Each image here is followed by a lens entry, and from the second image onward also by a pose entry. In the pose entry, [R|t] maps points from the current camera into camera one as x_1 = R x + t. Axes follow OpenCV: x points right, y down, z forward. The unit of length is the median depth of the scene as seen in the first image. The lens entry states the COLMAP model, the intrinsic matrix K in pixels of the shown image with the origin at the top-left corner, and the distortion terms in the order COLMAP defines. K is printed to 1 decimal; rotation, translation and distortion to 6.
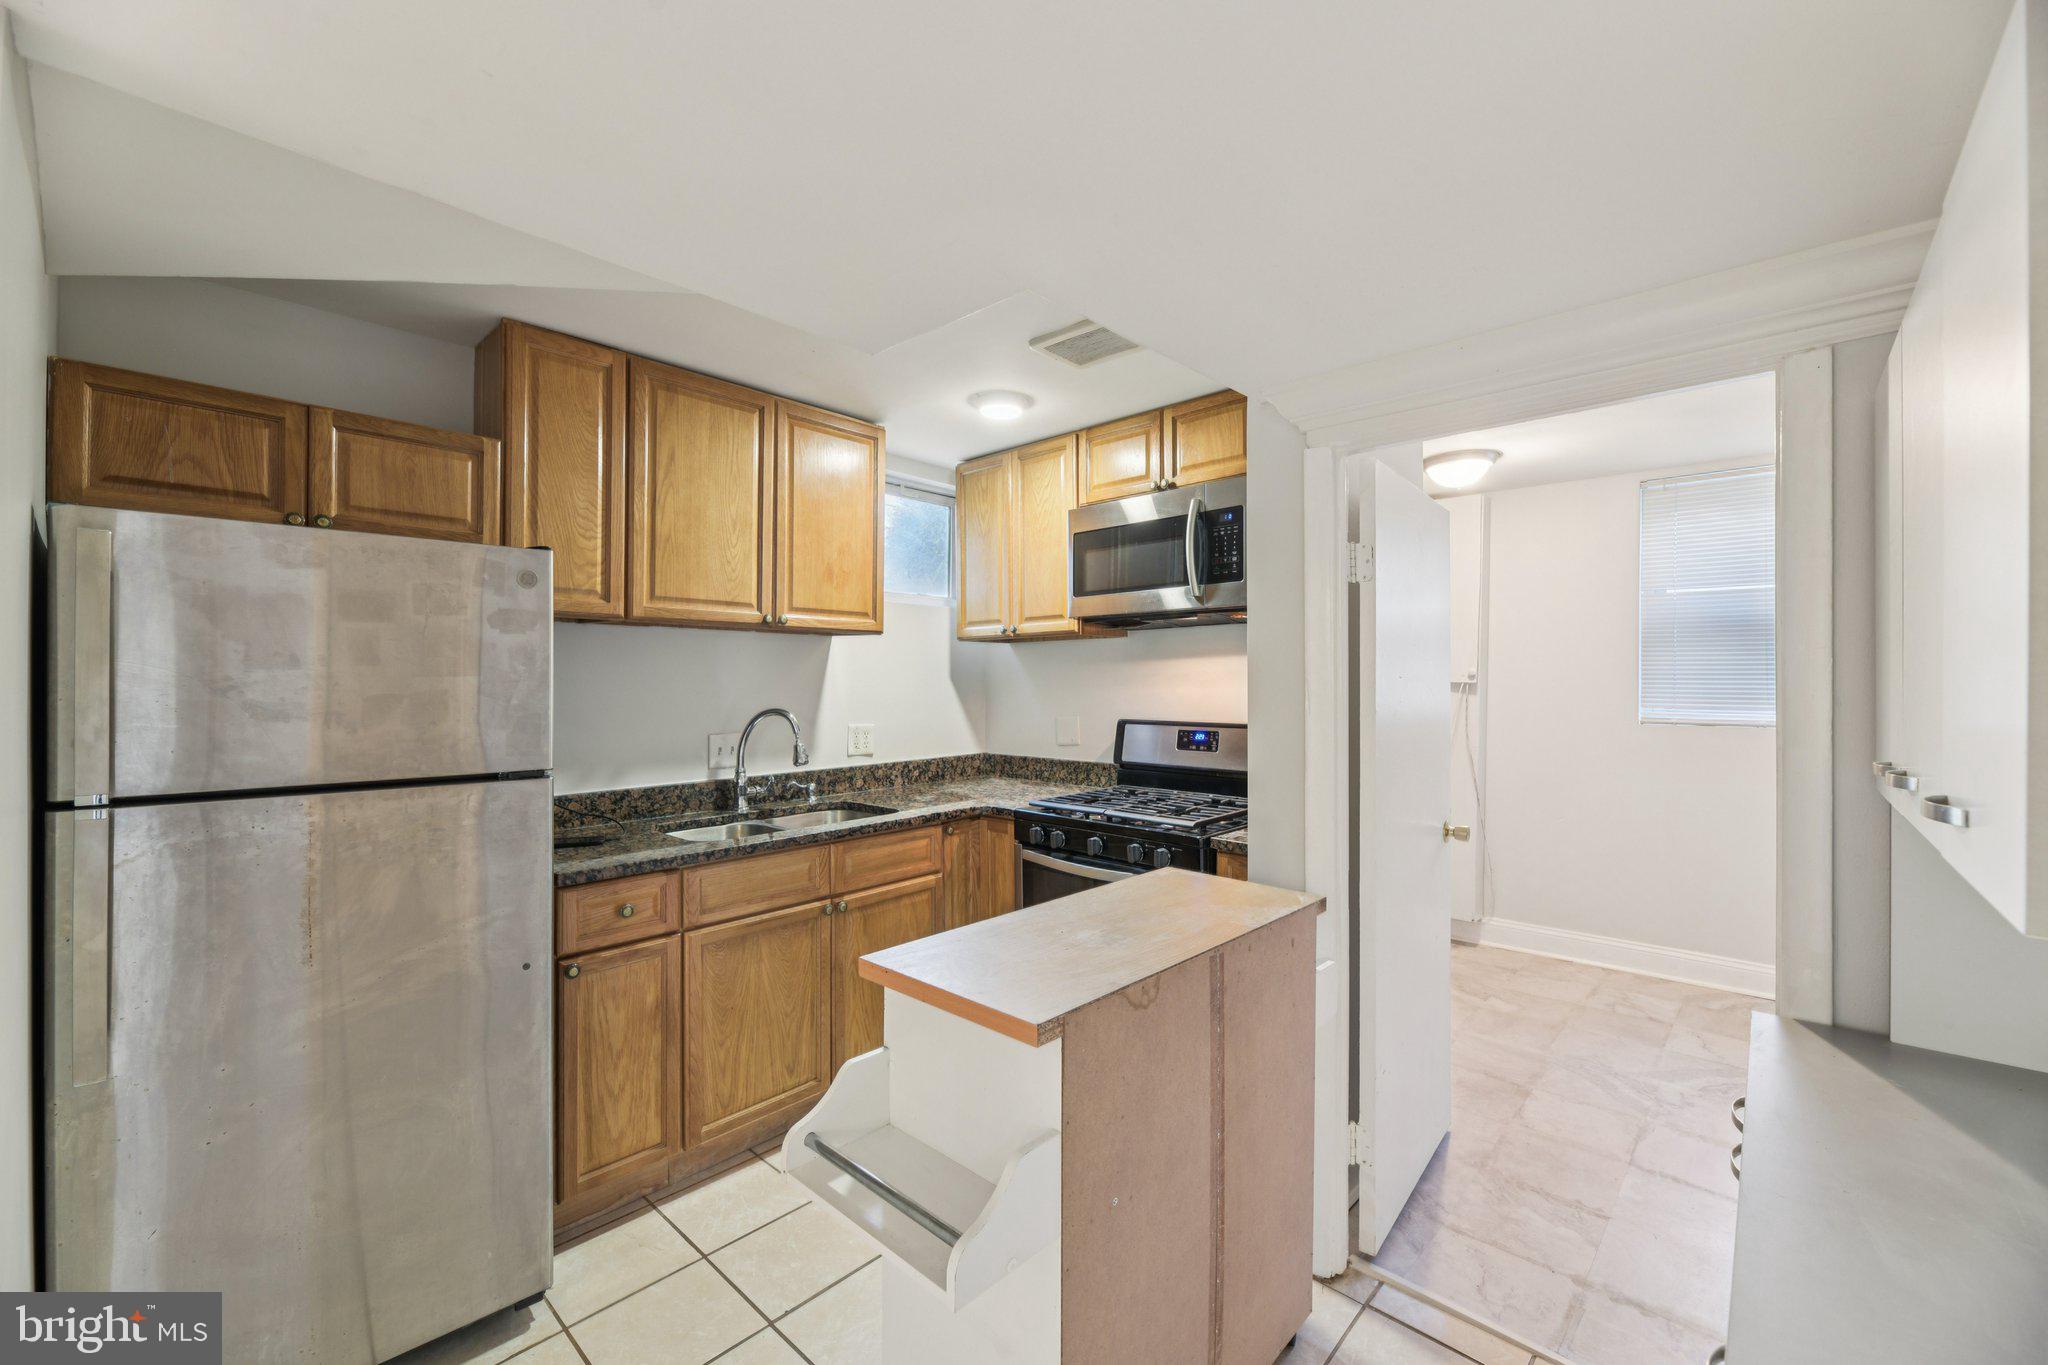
lens RADIAL K [[822.2, 0, 1051.9], [0, 822.2, 675.8], [0, 0, 1]] dist [0.000110, -0.000158]
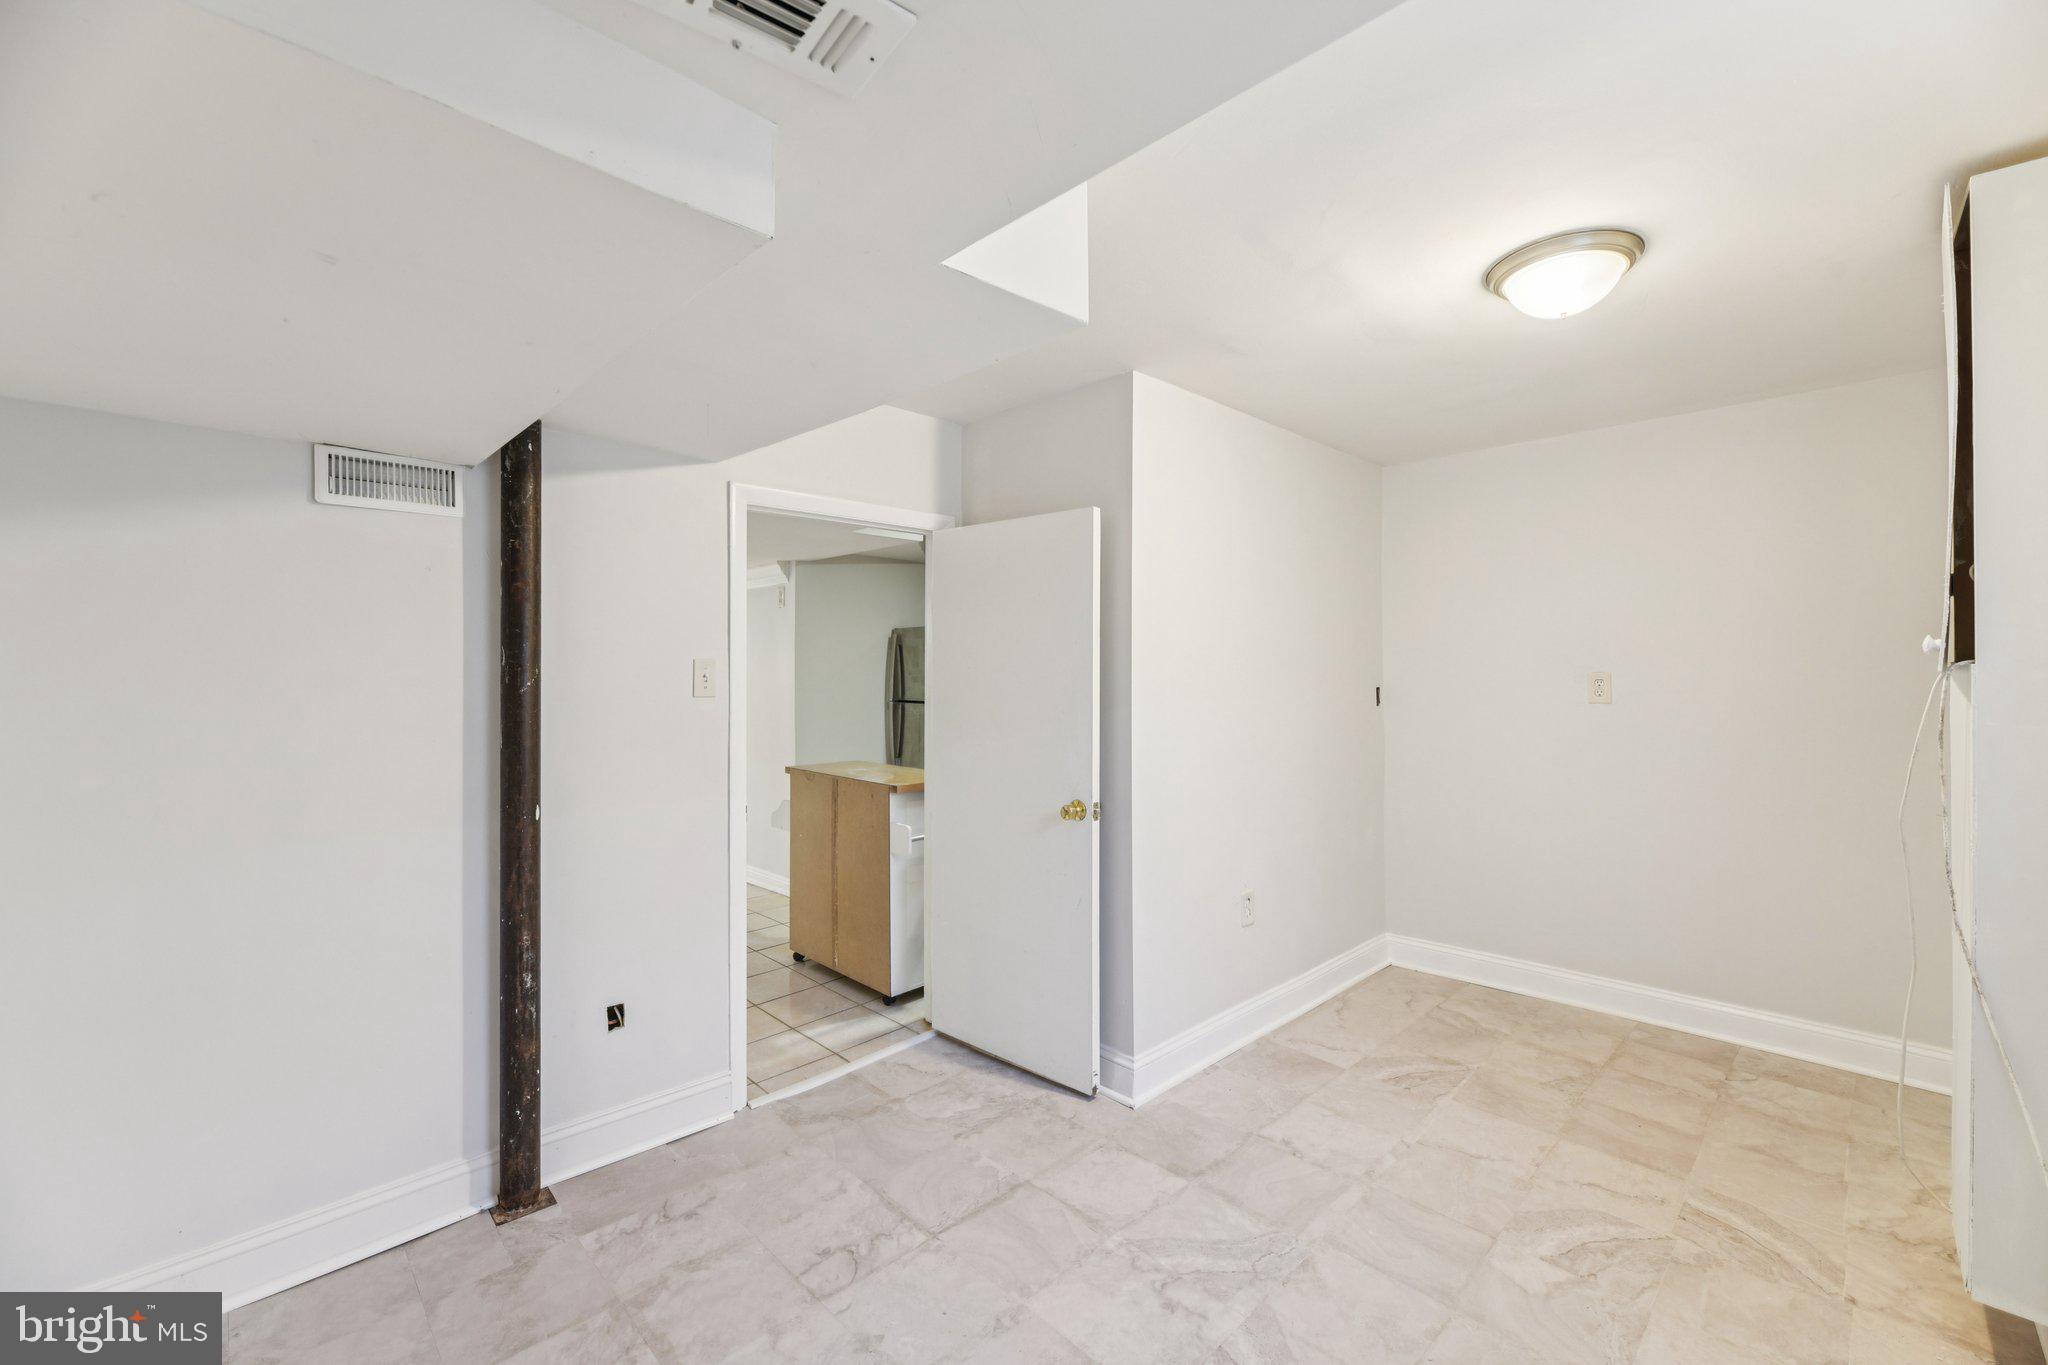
lens RADIAL K [[826.1, 0, 1032.1], [0, 826.1, 668.4], [0, 0, 1]] dist [0.000101, -0.002671]
pose [[-0.045314, -0.004604, -0.998962, 1.298256], [0.008942, 0.999947, -0.005014, 0.008777], [0.998933, -0.009160, -0.045270, 0.830118]]
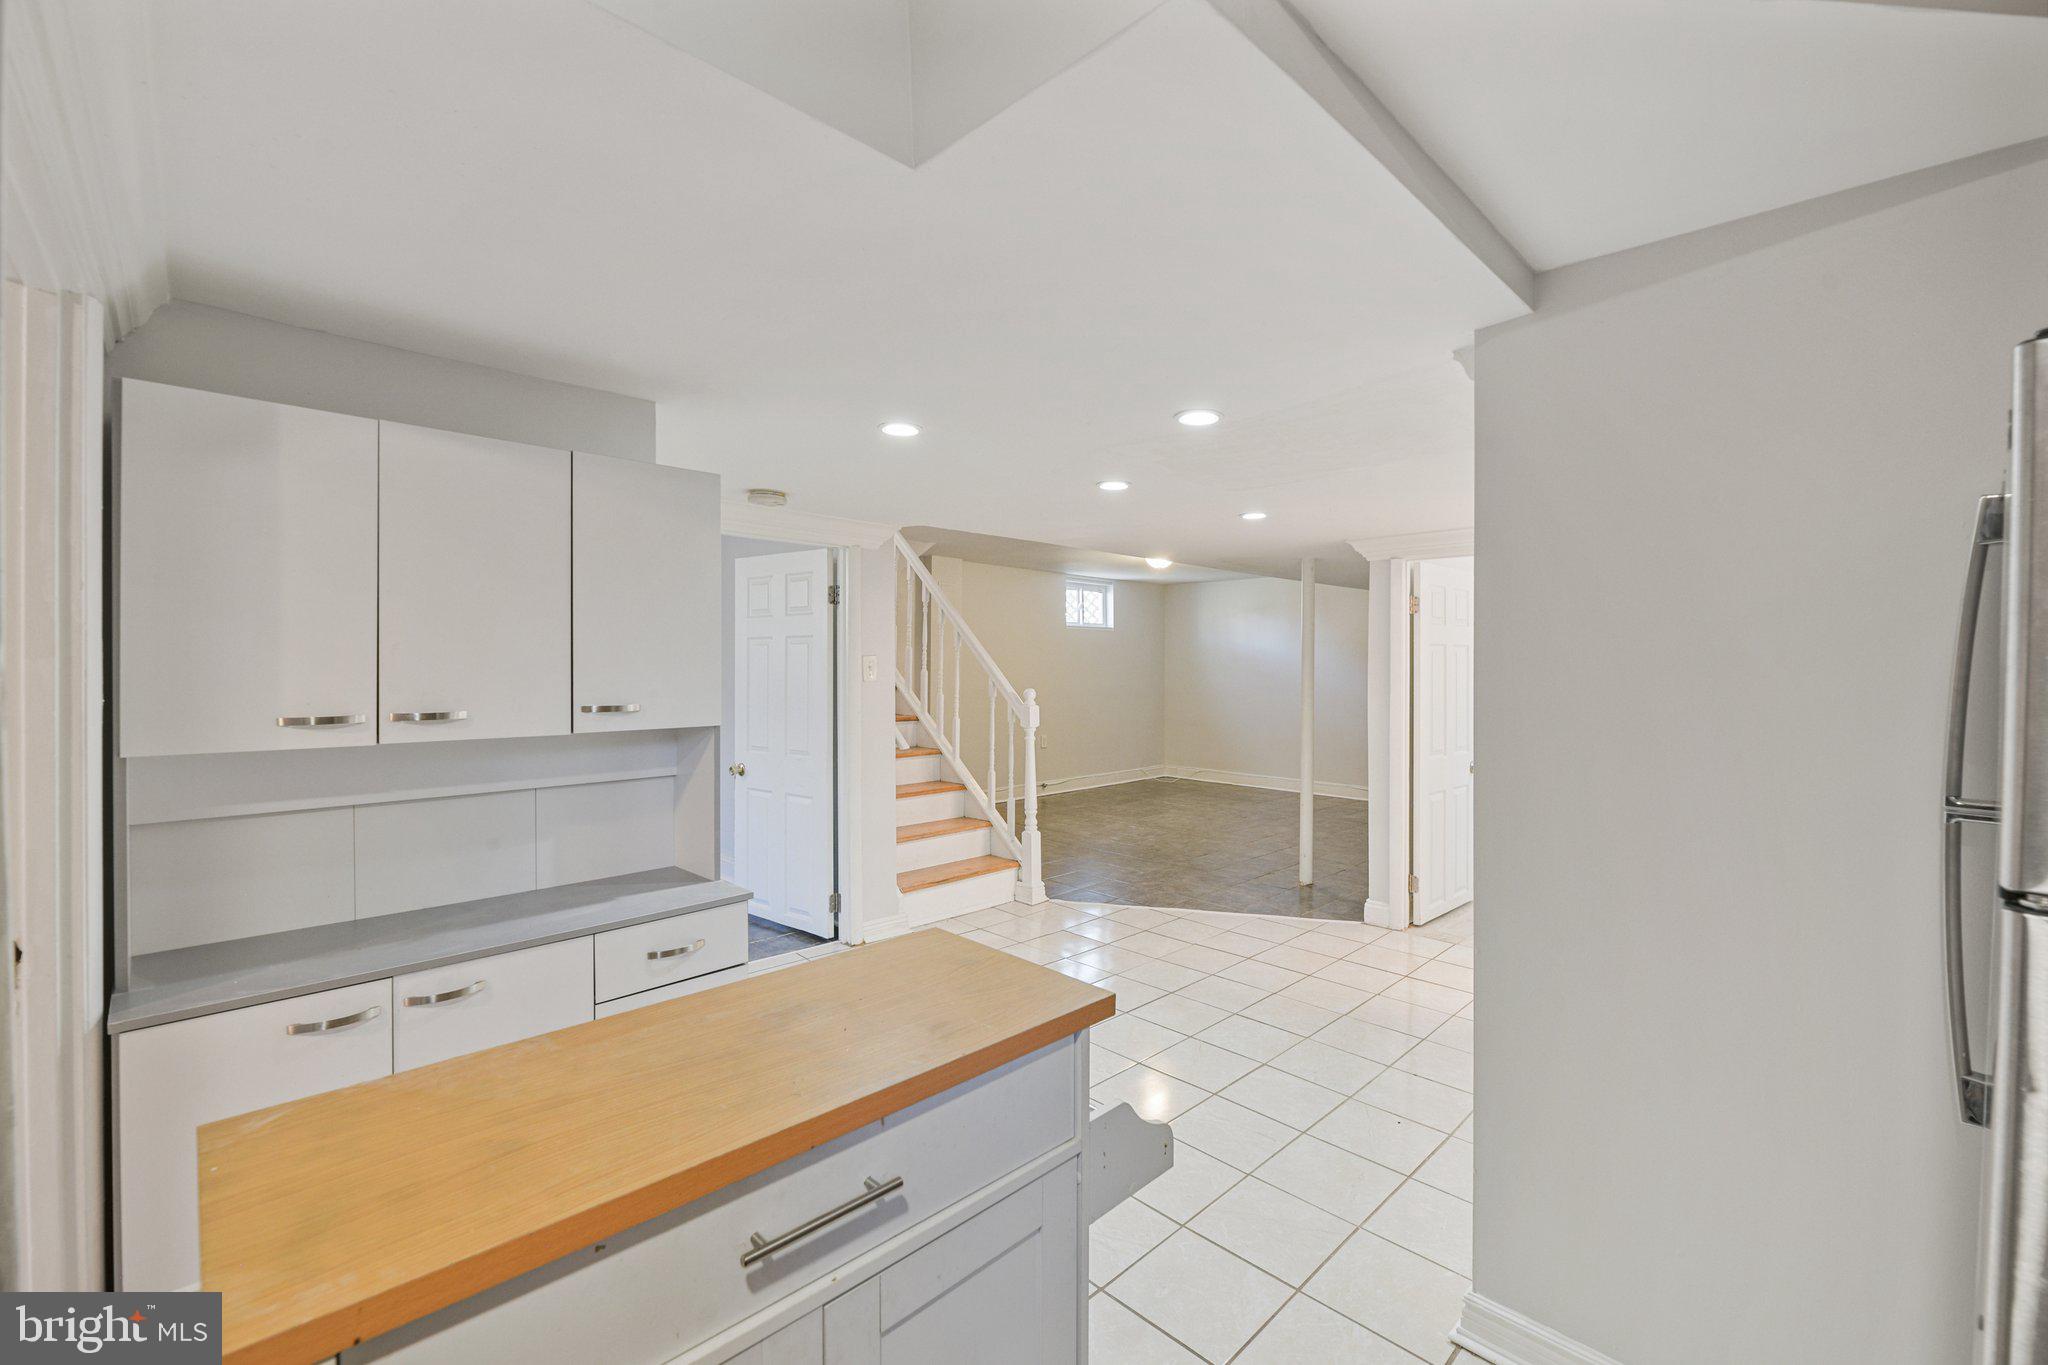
lens RADIAL K [[877.7, 0, 1026.7], [0, 877.7, 667.9], [0, 0, 1]] dist [-0.010853, -0.000549]
pose [[-0.998832, -0.004480, 0.048105, -0.086291], [-0.004343, 0.999986, 0.002947, 0.007231], [-0.048118, 0.002734, -0.998838, 0.876488]]
